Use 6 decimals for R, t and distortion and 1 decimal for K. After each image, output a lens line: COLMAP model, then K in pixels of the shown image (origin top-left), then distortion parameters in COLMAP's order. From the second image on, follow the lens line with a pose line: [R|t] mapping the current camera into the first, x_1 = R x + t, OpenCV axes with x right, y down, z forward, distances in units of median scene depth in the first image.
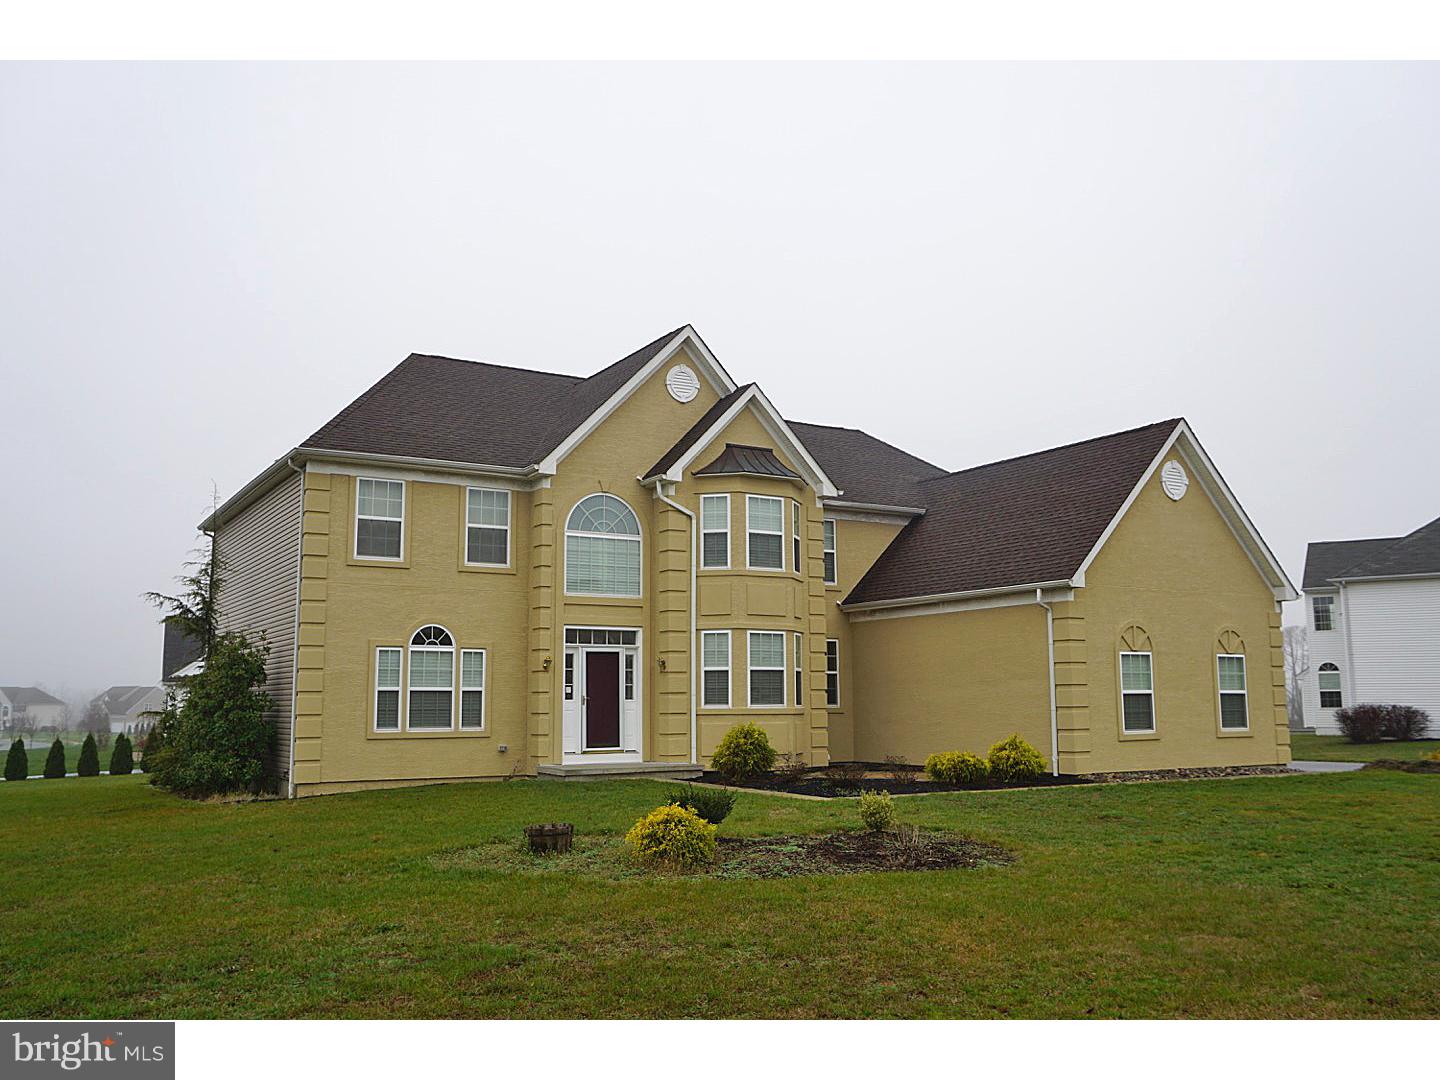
lens RADIAL K [[1222.6, 0, 720.0], [0, 1222.6, 540.0], [0, 0, 1]] dist [0.006637, 0.003890]
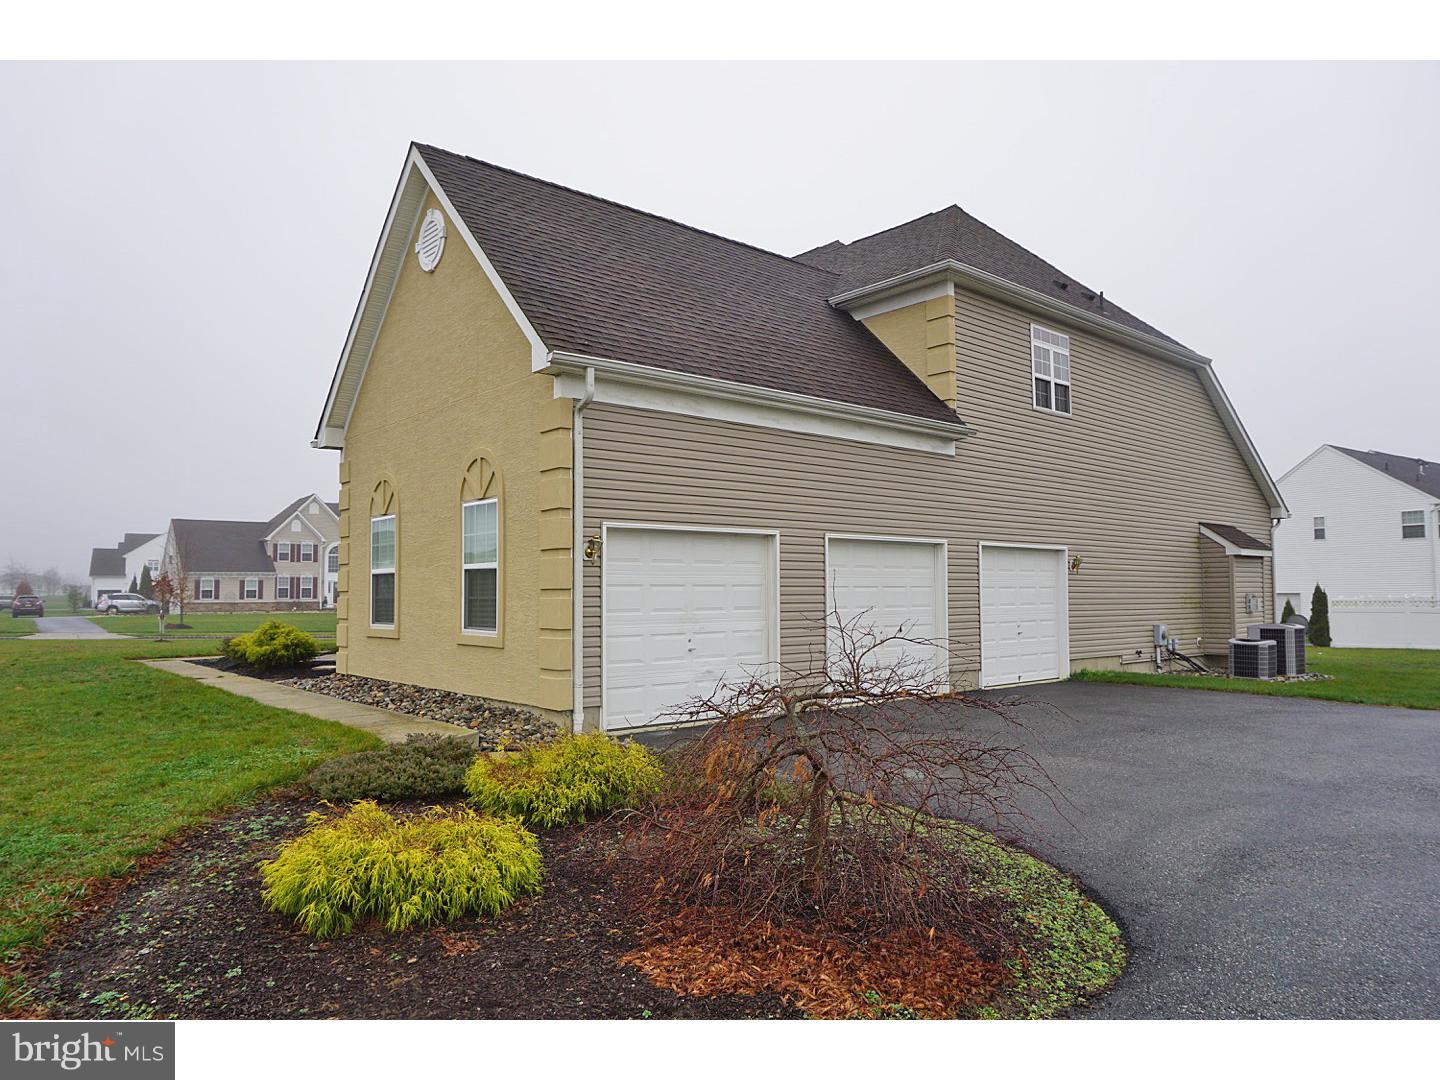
lens RADIAL K [[963.9, 0, 720.0], [0, 963.9, 540.0], [0, 0, 1]] dist [-0.055860, 0.045262]
pose [[0.158418, -0.047674, -0.986220, 0.901833], [0.131863, 0.990908, -0.026719, 0.143068], [0.978527, -0.125813, 0.163264, 1.073609]]
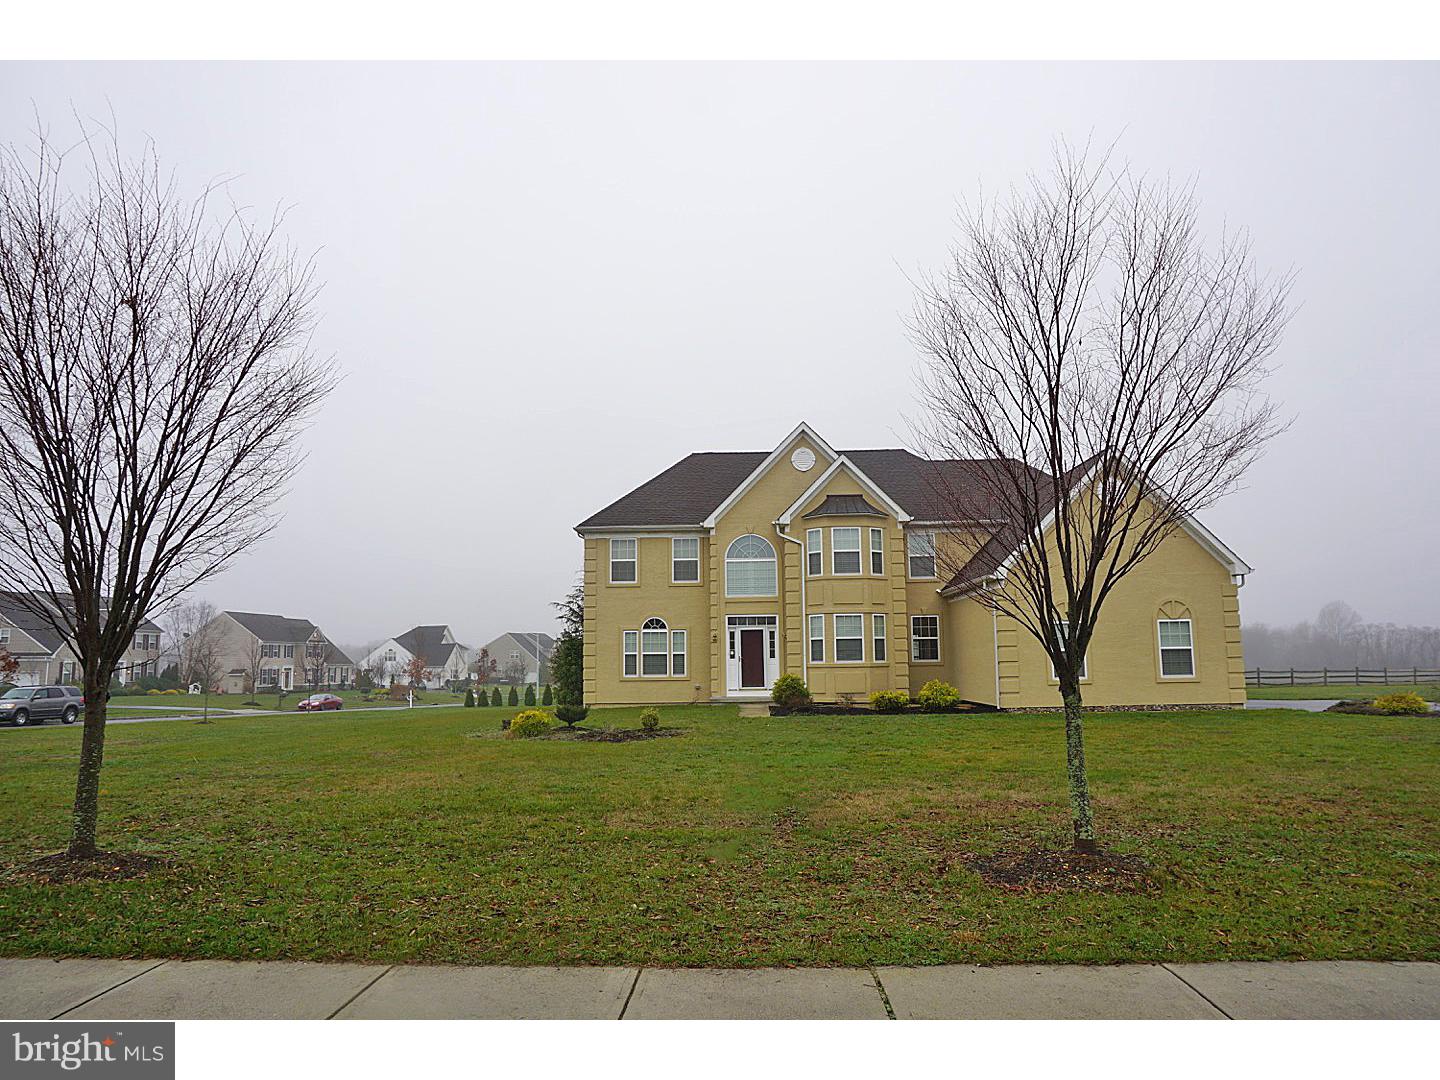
lens RADIAL K [[963.9, 0, 720.0], [0, 963.9, 540.0], [0, 0, 1]] dist [-0.055860, 0.045262]
pose [[0.834505, -0.072733, -0.546179, 0.597004], [0.079966, 0.996742, -0.010554, -0.020227], [0.545167, -0.034868, 0.837602, -0.119009]]
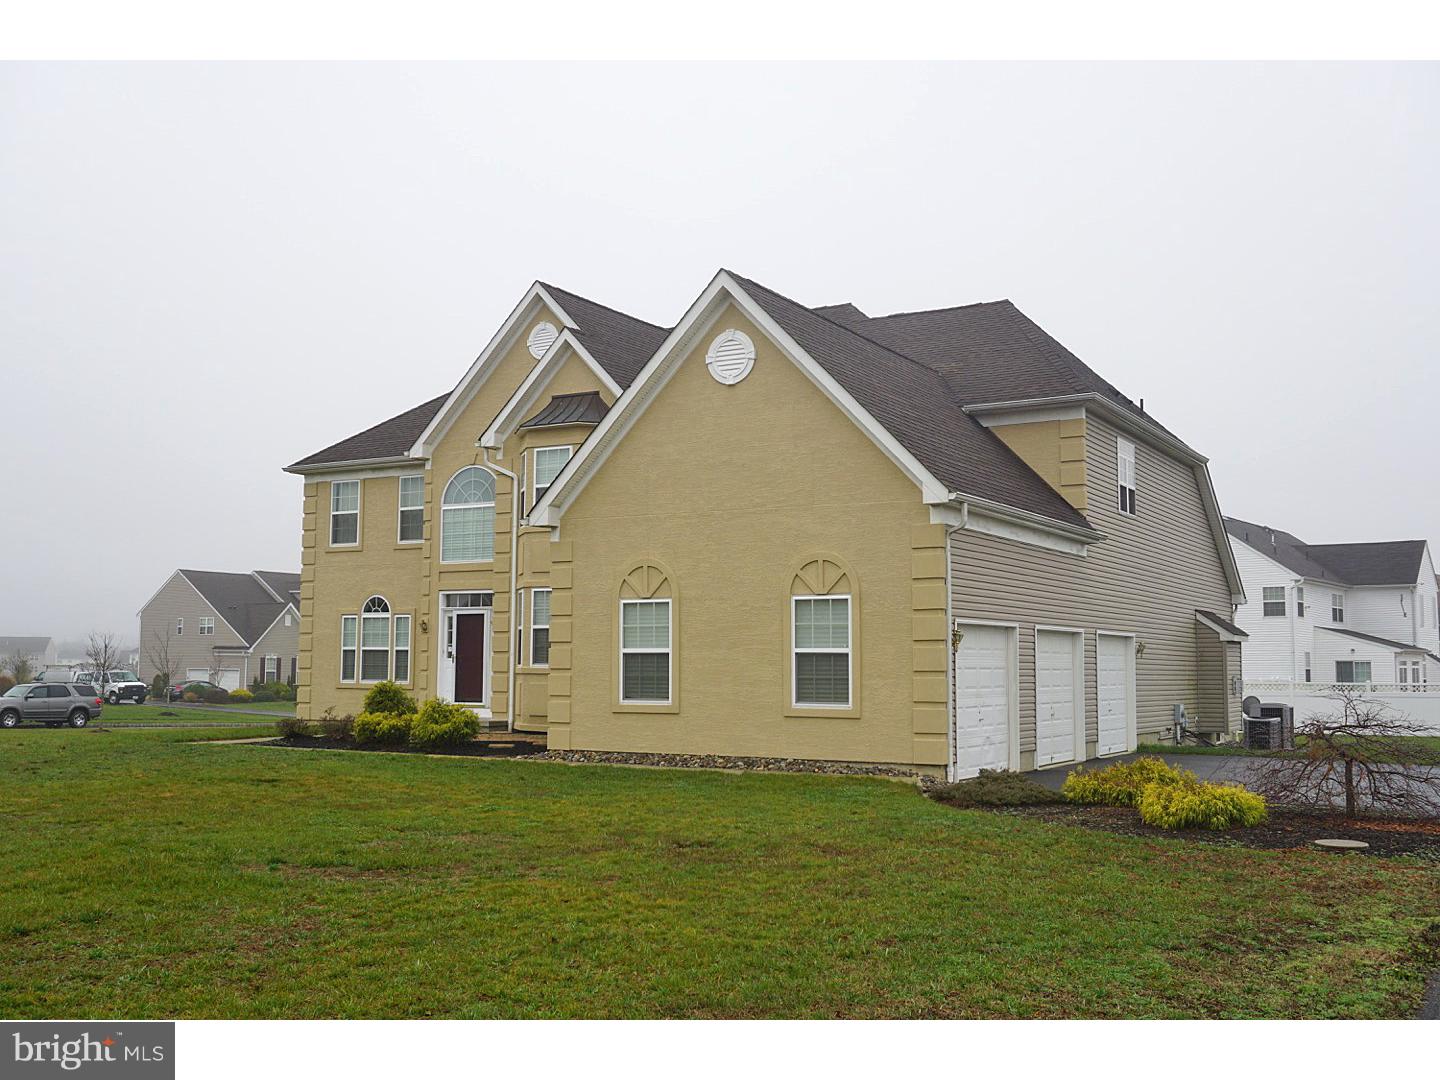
lens RADIAL K [[1447.8, 0, 720.0], [0, 1447.8, 540.0], [0, 0, 1]] dist [0.009154, 0.020320]
pose [[0.469715, -0.067440, -0.880238, 1.136940], [0.107417, 0.994036, -0.018838, 0.074815], [0.876259, -0.085704, 0.474158, 0.598454]]
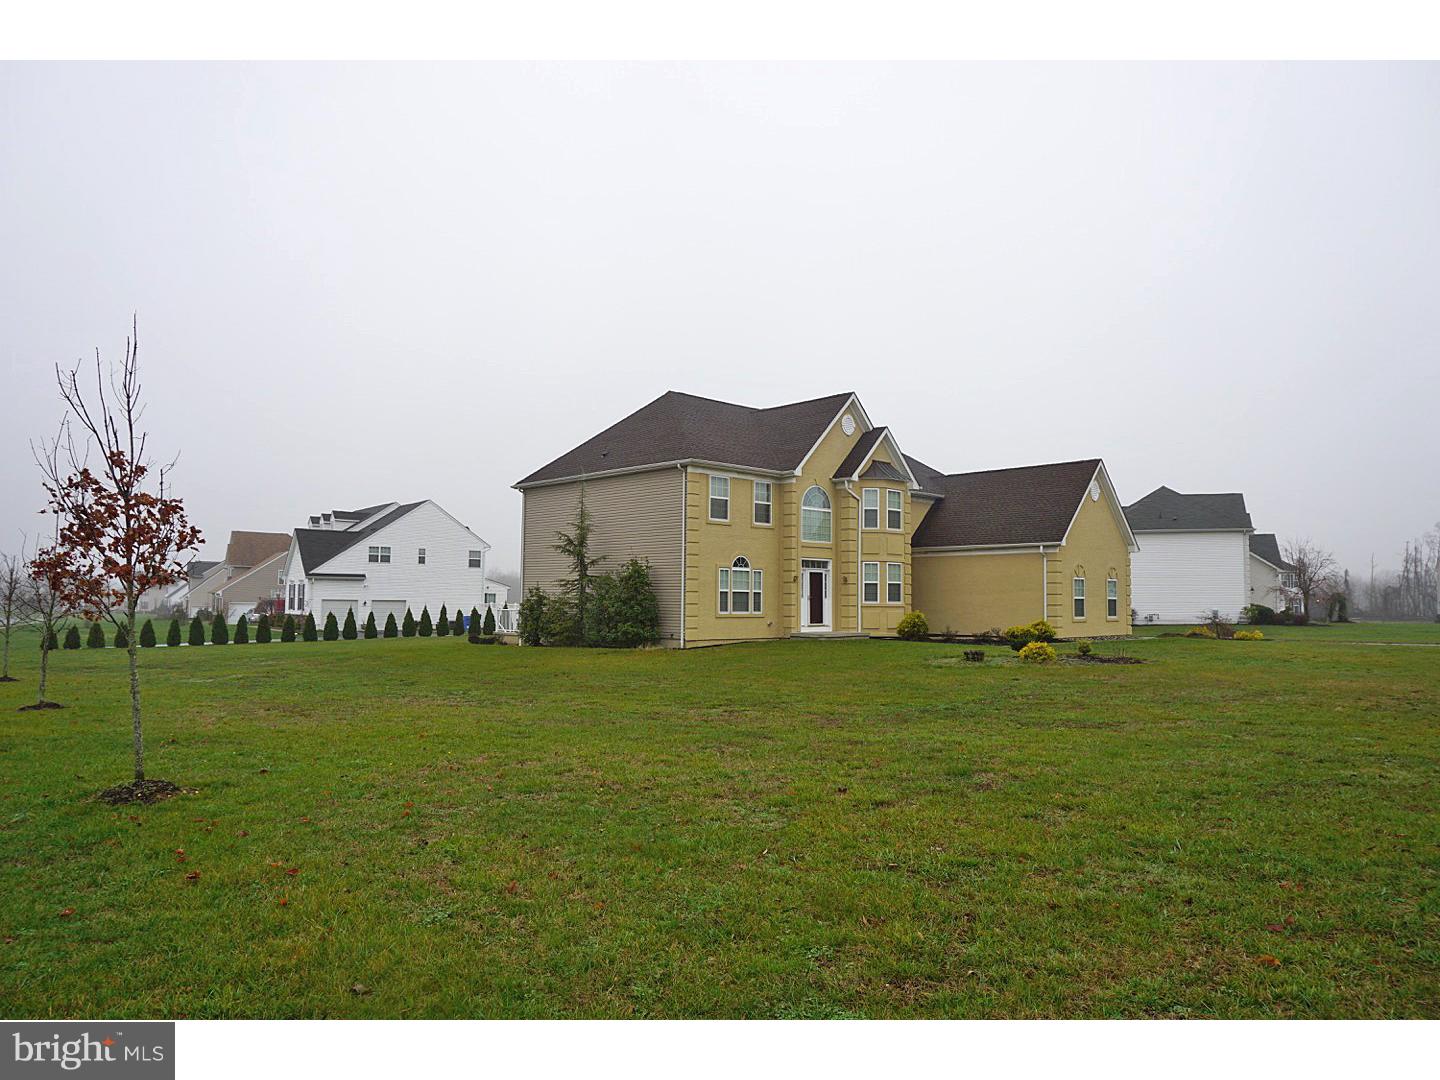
lens RADIAL K [[963.9, 0, 720.0], [0, 963.9, 540.0], [0, 0, 1]] dist [-0.055860, 0.045262]
pose [[0.978677, 0.028108, 0.203471, -0.538631], [-0.042276, 0.996948, 0.065626, -0.046779], [-0.201006, -0.072828, 0.976879, -0.391074]]
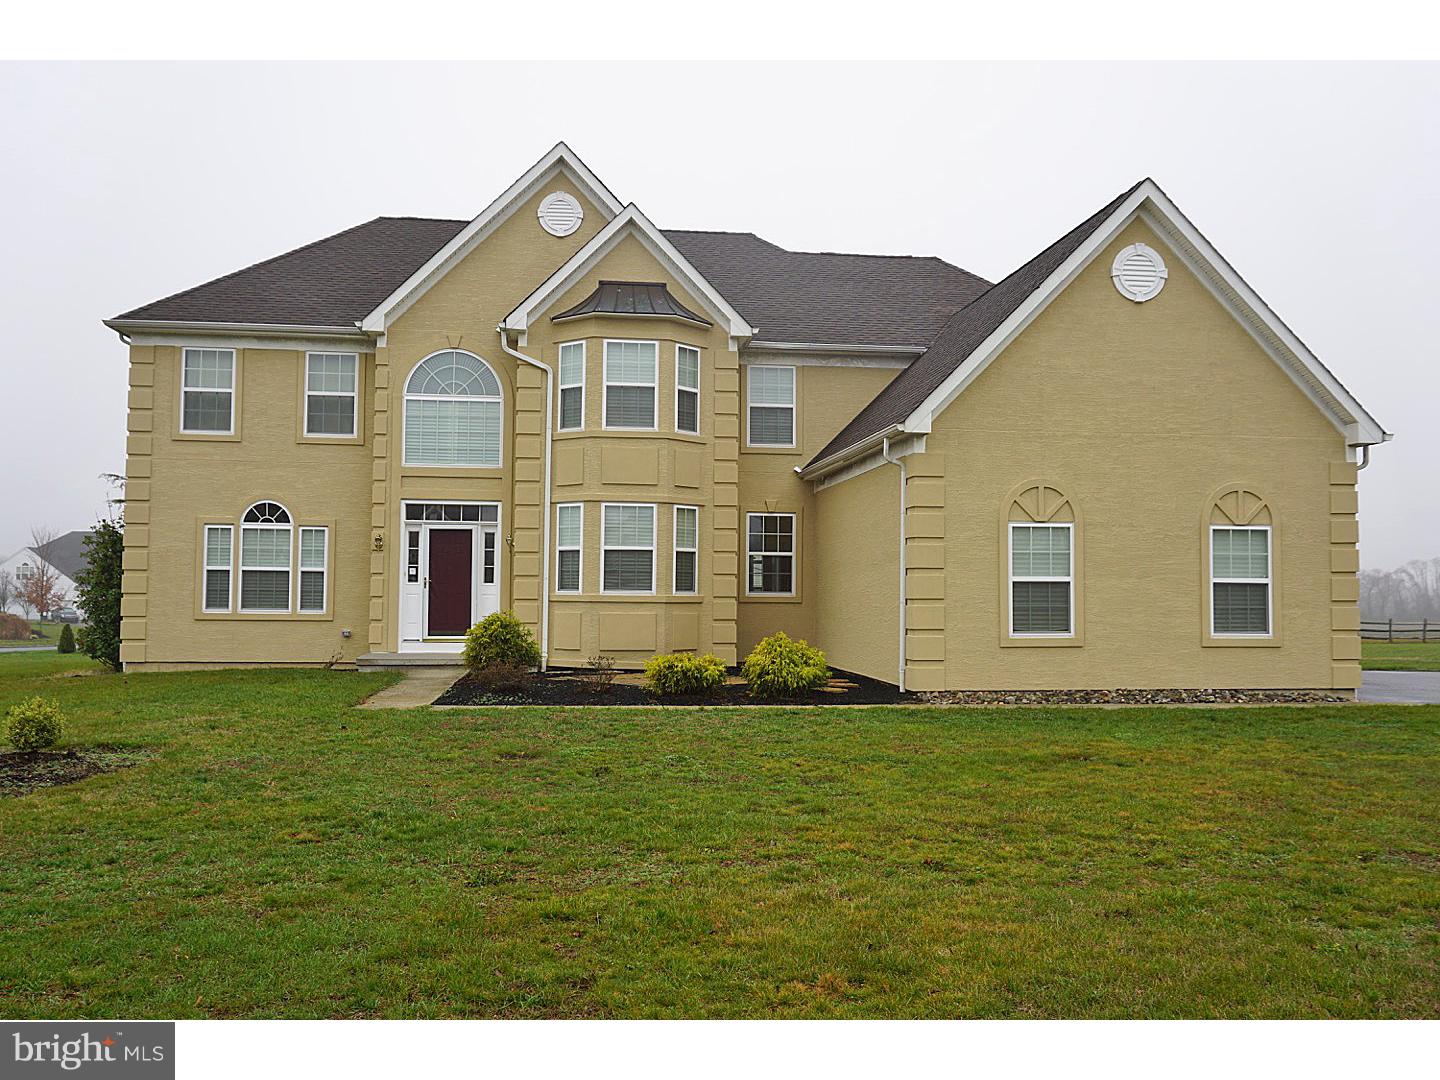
lens RADIAL K [[1214.2, 0, 720.0], [0, 1214.2, 540.0], [0, 0, 1]] dist [-0.005139, -0.000680]
pose [[0.909642, -0.003493, -0.415379, 0.450654], [0.040677, 0.995908, 0.080703, 0.036377], [0.413398, -0.090308, 0.906061, 0.283061]]
